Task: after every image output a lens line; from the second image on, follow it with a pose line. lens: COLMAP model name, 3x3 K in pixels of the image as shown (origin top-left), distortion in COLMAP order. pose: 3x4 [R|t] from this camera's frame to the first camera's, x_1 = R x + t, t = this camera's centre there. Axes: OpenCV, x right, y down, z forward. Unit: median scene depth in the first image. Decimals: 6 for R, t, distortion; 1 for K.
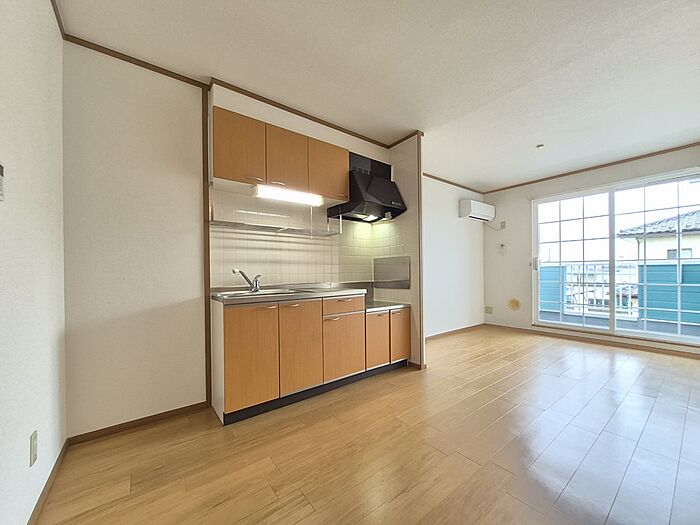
lens RADIAL K [[273.9, 0, 348.6], [0, 273.9, 269.4], [0, 0, 1]] dist [-0.001214, 0.000161]
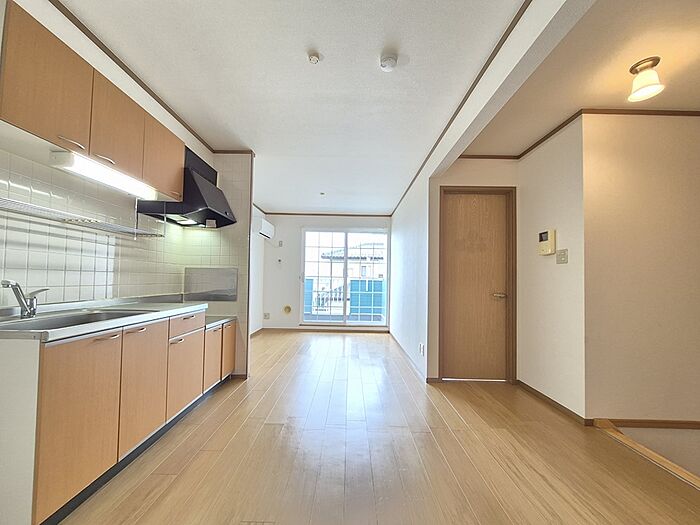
lens RADIAL K [[273.9, 0, 346.9], [0, 273.9, 267.5], [0, 0, 1]] dist [-0.001214, 0.000161]
pose [[0.613707, 0.054954, 0.787619, -0.327149], [-0.027900, 0.998461, -0.047925, -0.014631], [-0.789041, 0.007437, 0.614296, 0.061018]]
